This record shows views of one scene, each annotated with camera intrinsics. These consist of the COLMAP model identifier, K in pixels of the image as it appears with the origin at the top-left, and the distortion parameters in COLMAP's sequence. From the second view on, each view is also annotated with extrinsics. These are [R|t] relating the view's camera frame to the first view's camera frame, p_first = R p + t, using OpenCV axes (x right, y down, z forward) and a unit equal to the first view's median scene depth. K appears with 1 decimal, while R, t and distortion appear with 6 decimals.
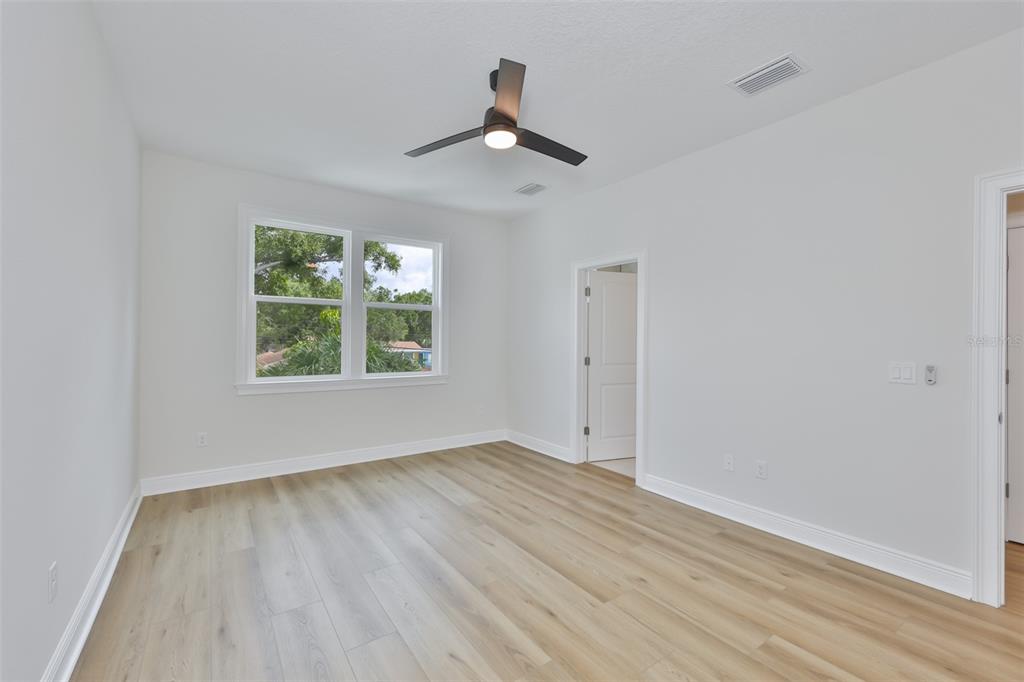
lens RADIAL K [[433.9, 0, 512.0], [0, 433.9, 341.0], [0, 0, 1]] dist [-0.002816, -0.000466]
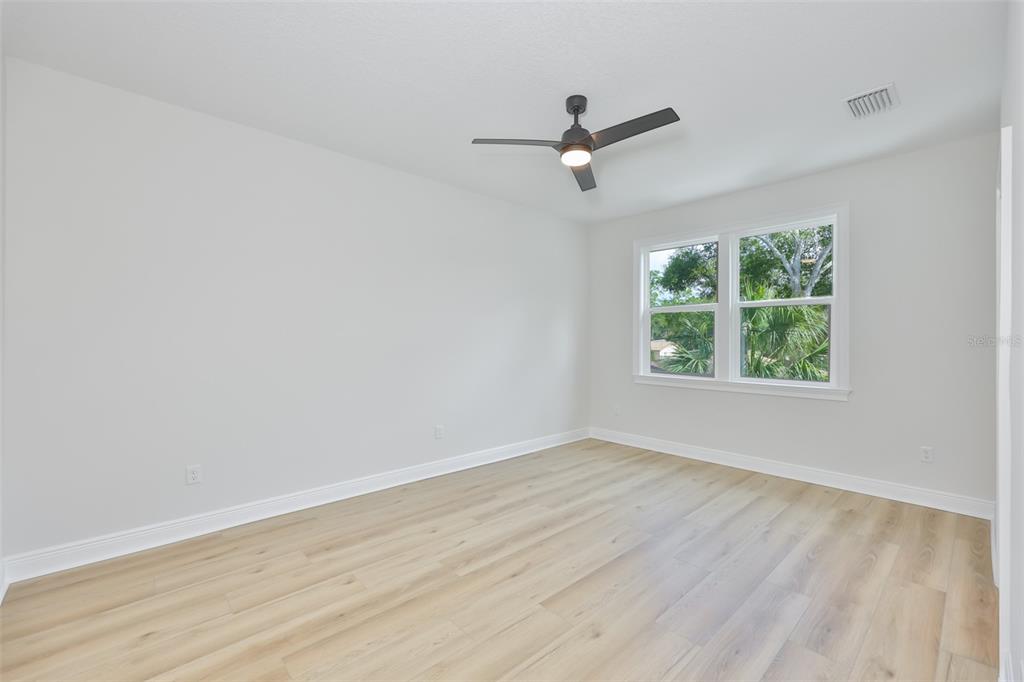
lens RADIAL K [[429.0, 0, 512.0], [0, 429.0, 341.0], [0, 0, 1]] dist [0.001067, 0.000136]
pose [[0.131617, -0.005245, -0.991287, 0.812350], [-0.005324, 0.999968, -0.005998, 0.004753], [0.991286, 0.006067, 0.131585, 0.551359]]
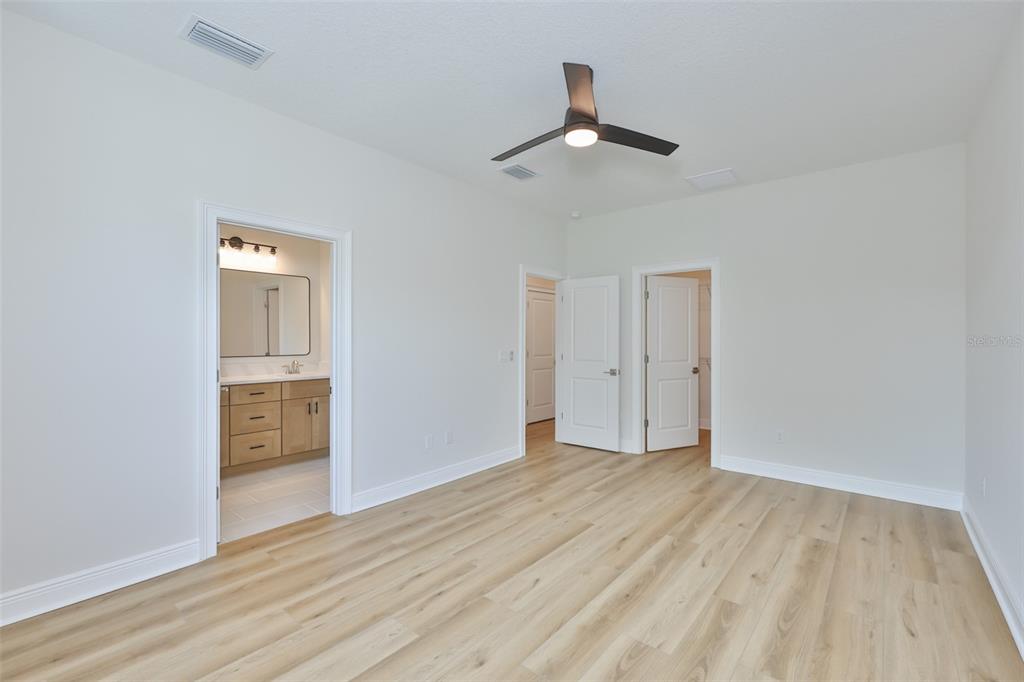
lens RADIAL K [[446.6, 0, 528.0], [0, 446.6, 337.4], [0, 0, 1]] dist [-0.002566, -0.000664]
pose [[-0.278358, -0.002840, 0.960473, -0.777192], [0.003749, 0.999985, 0.004043, -0.011250], [-0.960470, 0.004726, -0.278343, 1.106961]]
